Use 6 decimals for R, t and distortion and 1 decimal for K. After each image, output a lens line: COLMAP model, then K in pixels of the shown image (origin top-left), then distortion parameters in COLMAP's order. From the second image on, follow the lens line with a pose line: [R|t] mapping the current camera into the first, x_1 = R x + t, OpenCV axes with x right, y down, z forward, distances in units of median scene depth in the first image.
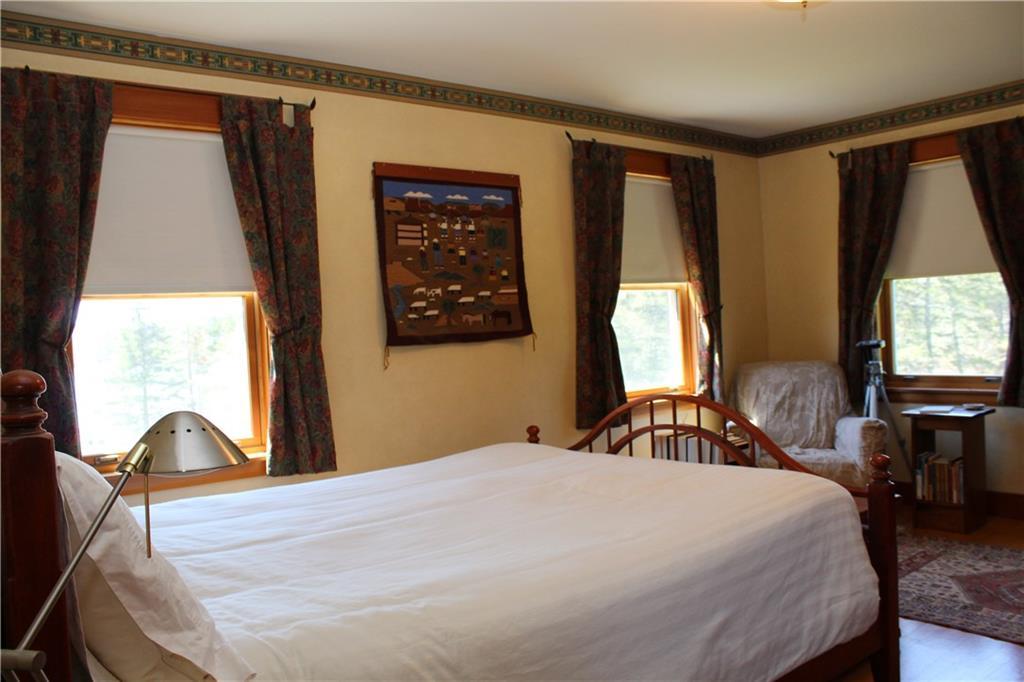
lens RADIAL K [[840.9, 0, 494.2], [0, 840.9, 343.2], [0, 0, 1]] dist [-0.158953, 0.120754]
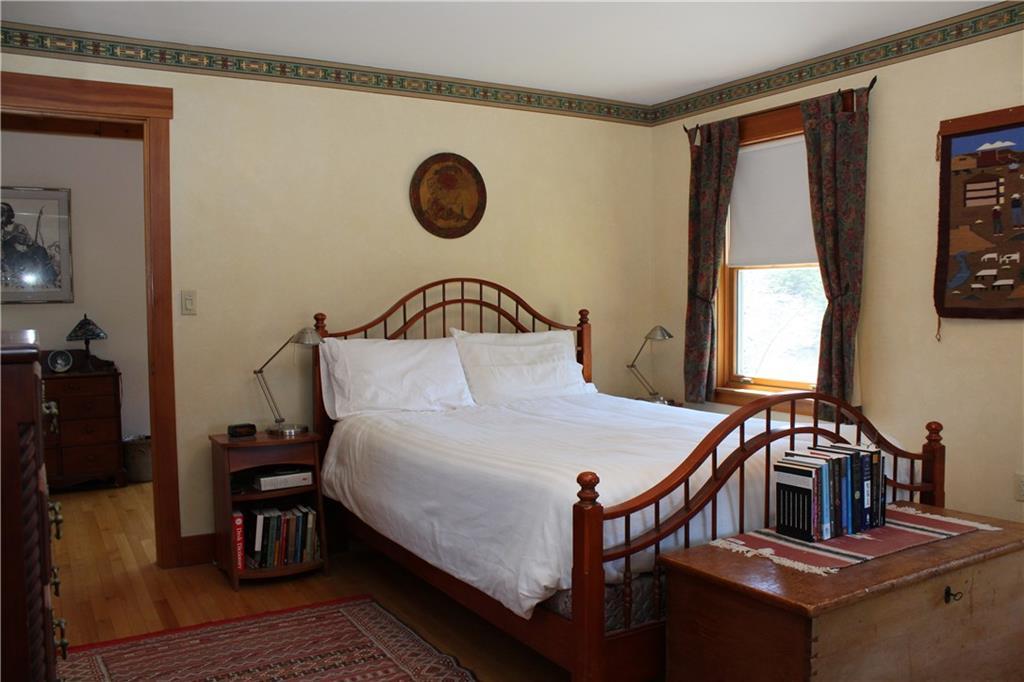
lens RADIAL K [[840.9, 0, 494.2], [0, 840.9, 343.2], [0, 0, 1]] dist [-0.158953, 0.120754]
pose [[-0.139241, 0.103029, -0.984884, 0.831934], [0.000470, 0.994580, 0.103977, -0.061354], [0.990258, 0.014015, -0.138535, 0.614100]]
